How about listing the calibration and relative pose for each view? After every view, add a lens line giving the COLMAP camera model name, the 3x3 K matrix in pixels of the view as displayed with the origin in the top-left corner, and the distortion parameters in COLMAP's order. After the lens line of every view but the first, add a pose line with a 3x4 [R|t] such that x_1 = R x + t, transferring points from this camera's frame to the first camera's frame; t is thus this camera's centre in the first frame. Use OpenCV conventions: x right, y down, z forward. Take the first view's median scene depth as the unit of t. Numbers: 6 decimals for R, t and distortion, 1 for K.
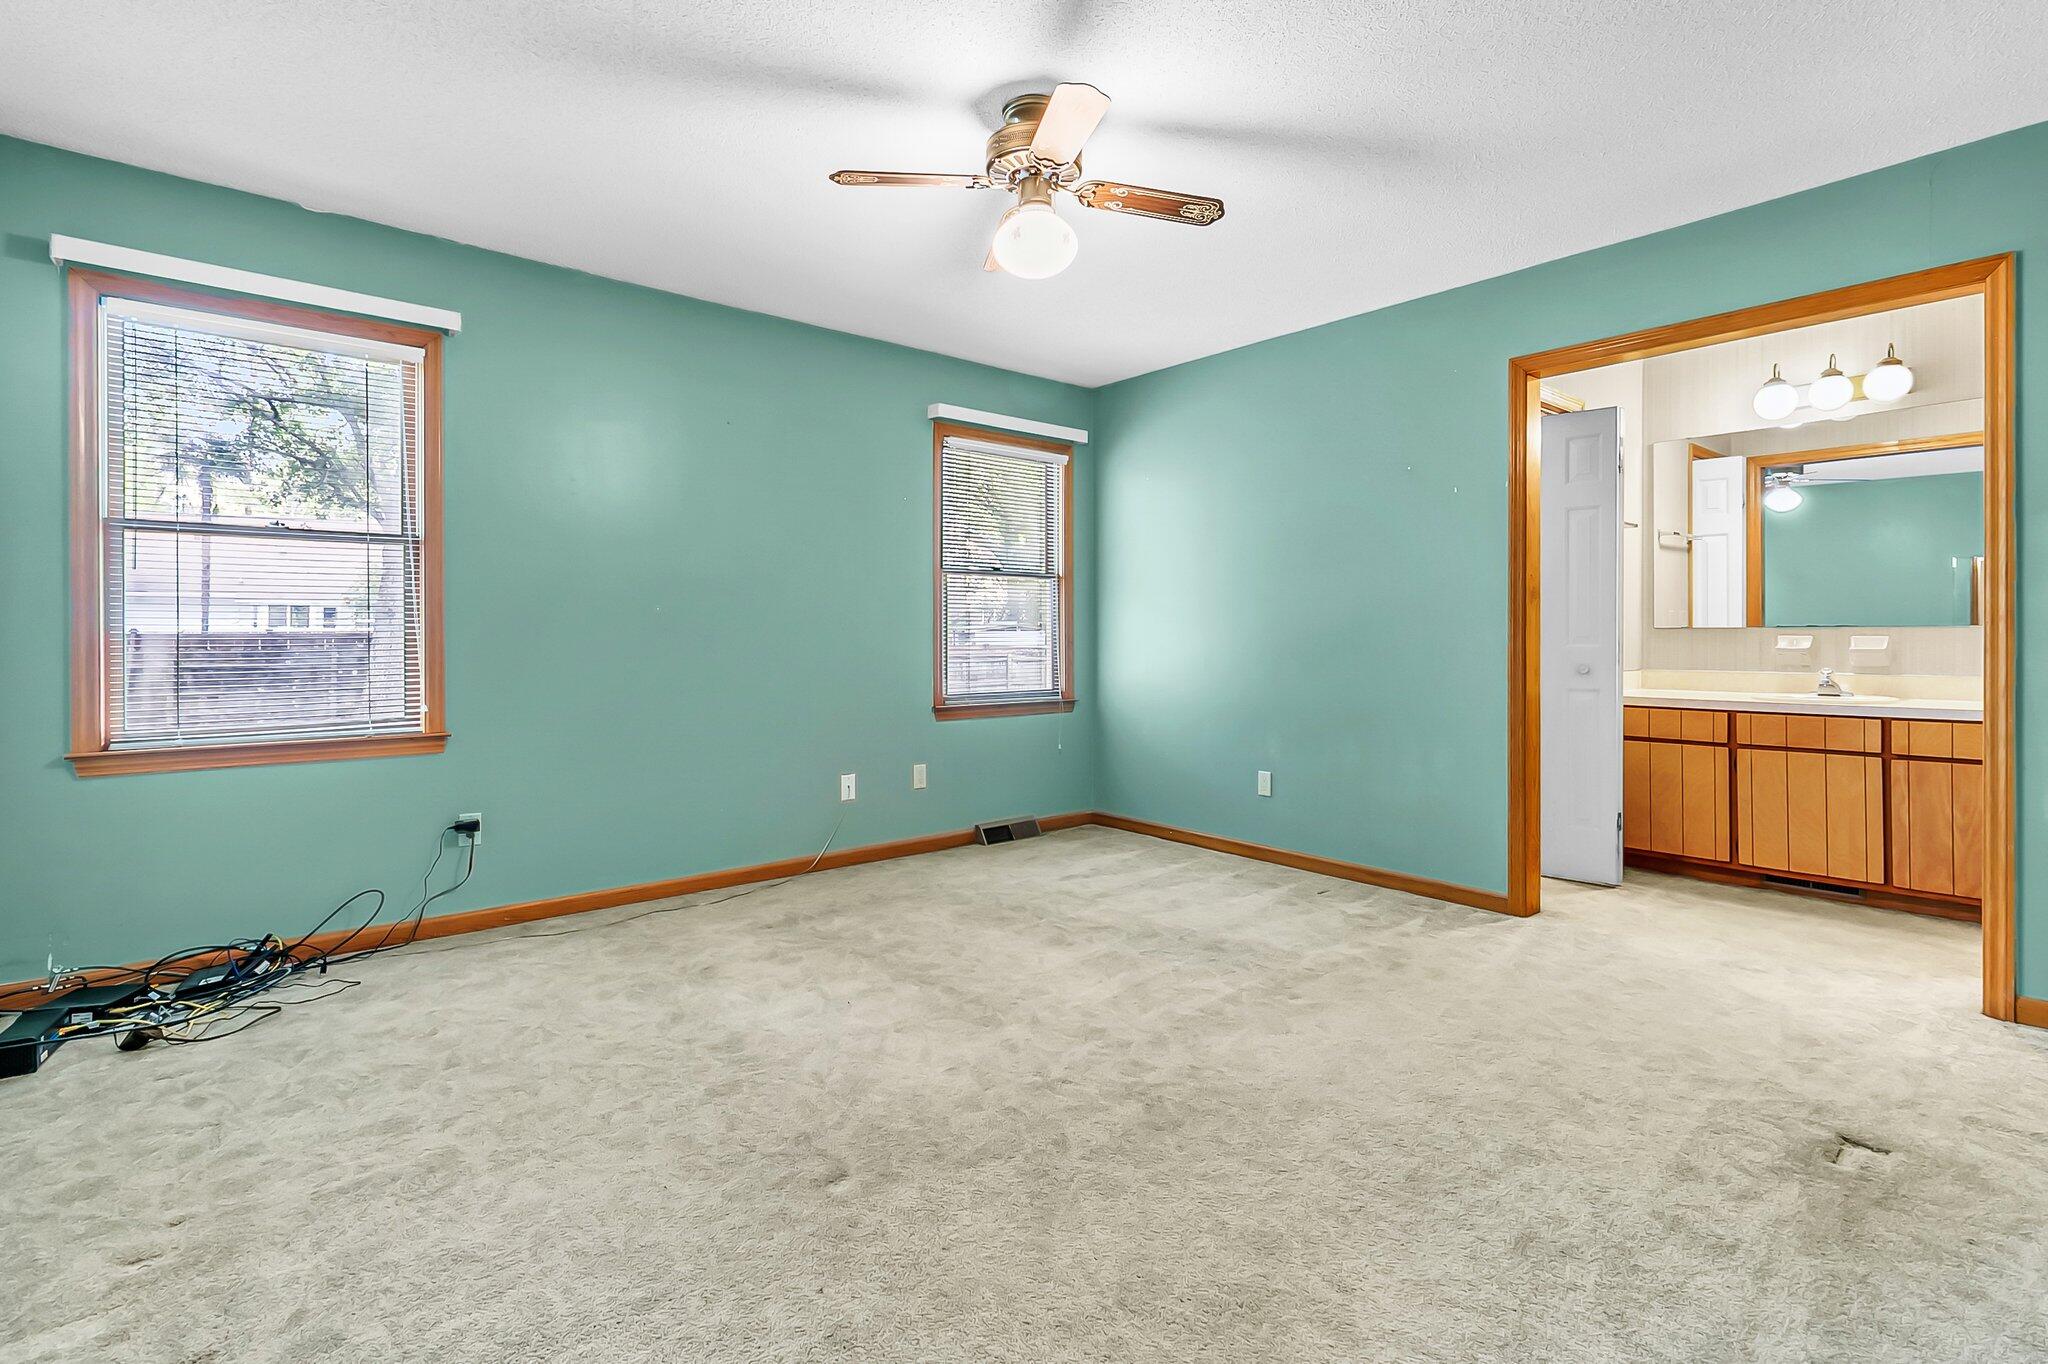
lens RADIAL K [[954.3, 0, 1037.7], [0, 954.3, 640.0], [0, 0, 1]] dist [-0.005764, 0.001319]
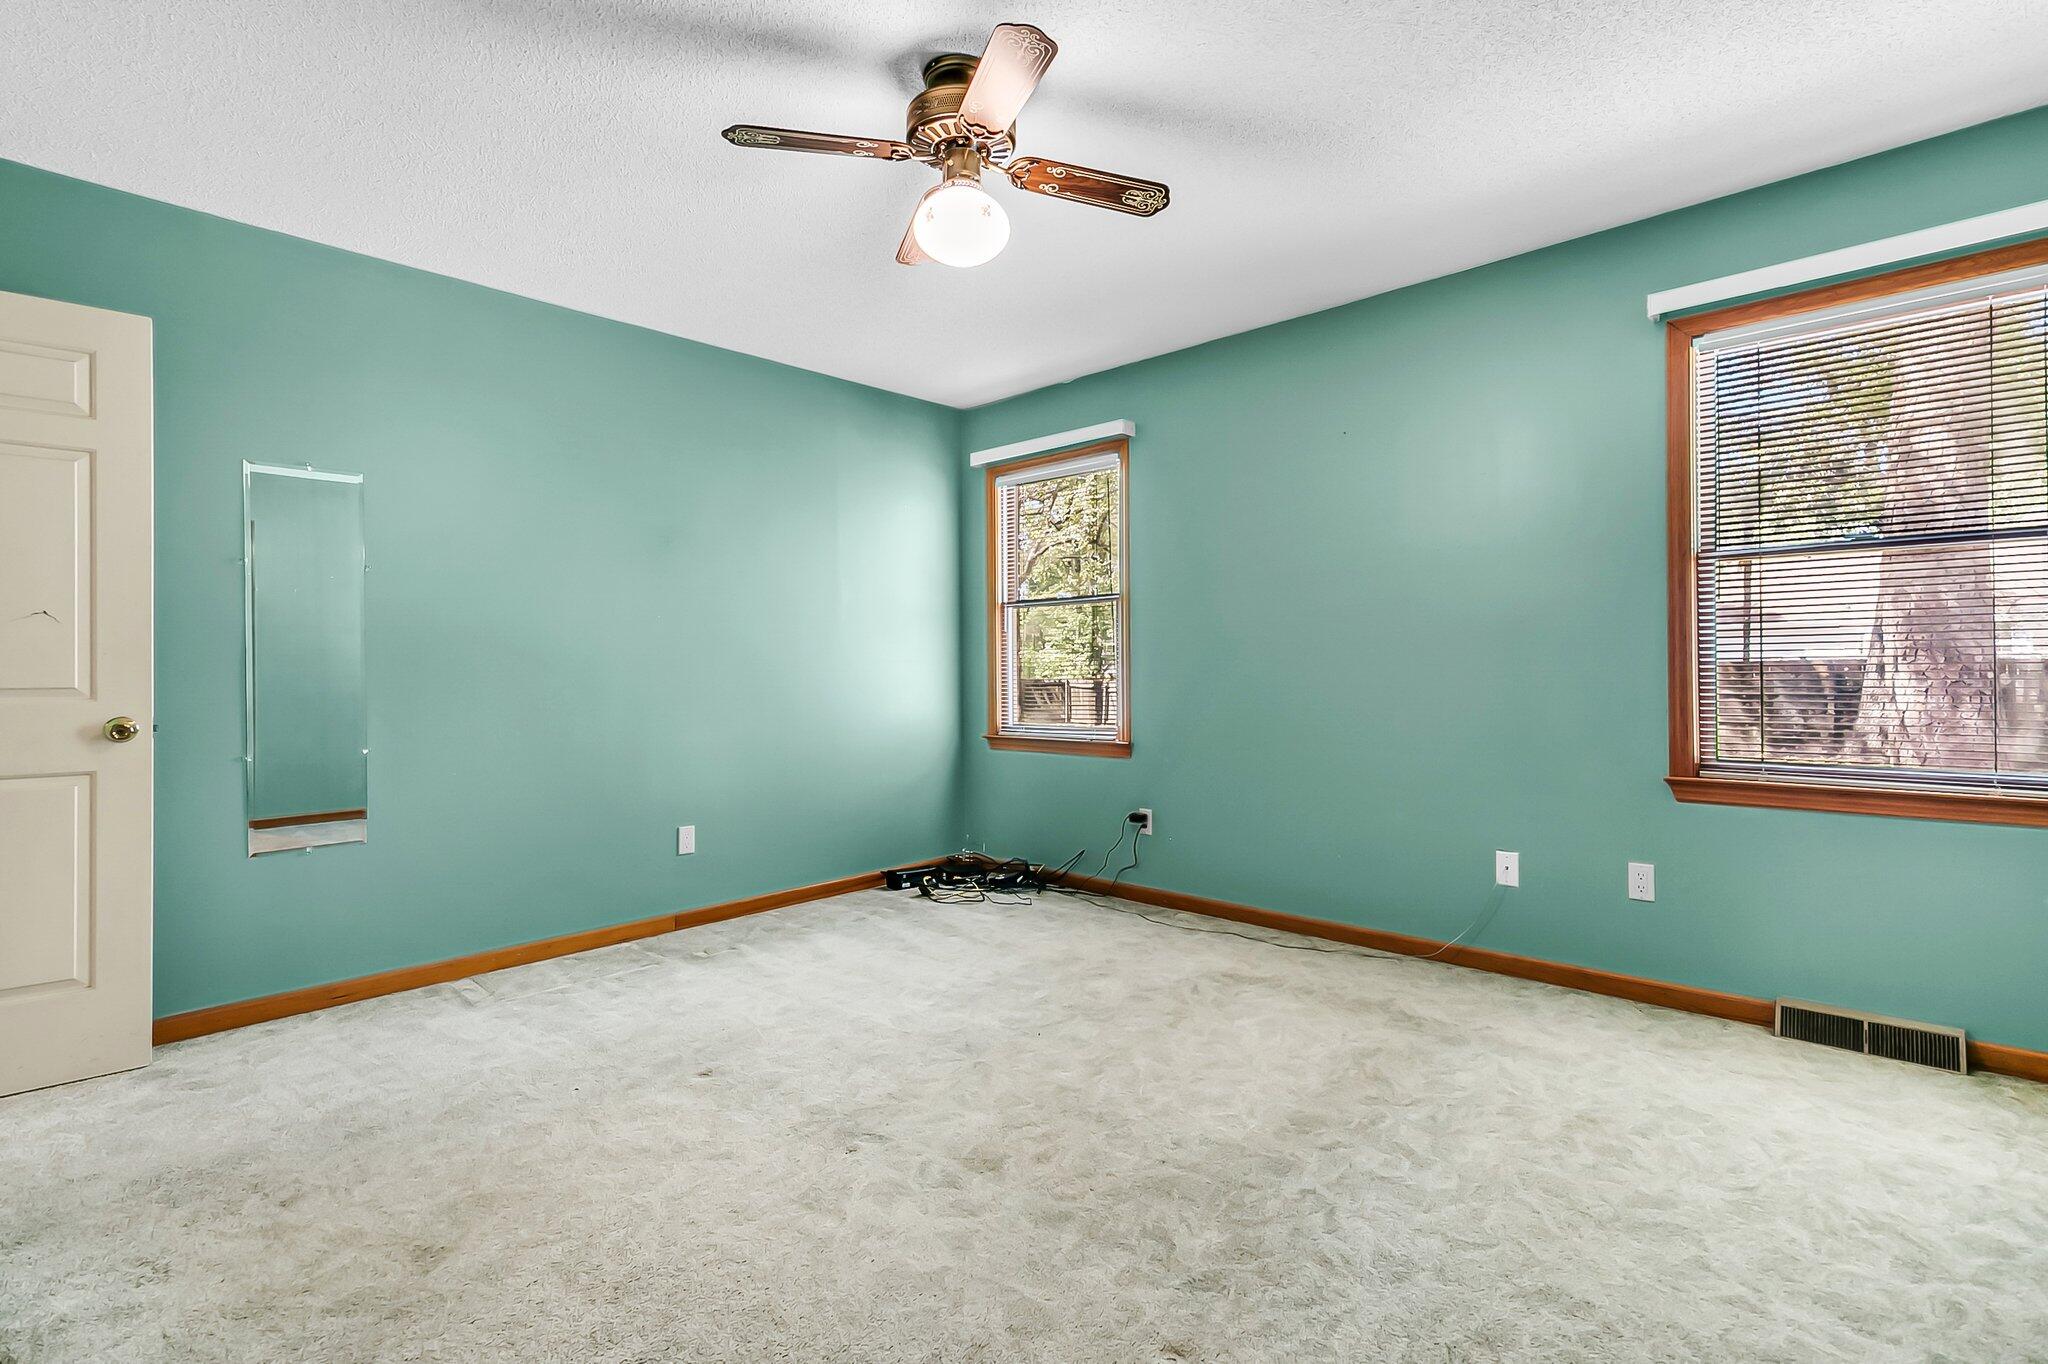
lens RADIAL K [[954.3, 0, 1024.6], [0, 954.3, 671.1], [0, 0, 1]] dist [-0.005764, 0.001319]
pose [[0.109402, 0.003186, -0.993992, 0.652581], [0.008267, 0.999957, 0.004115, -0.008003], [0.993963, -0.008668, 0.109371, 0.711286]]
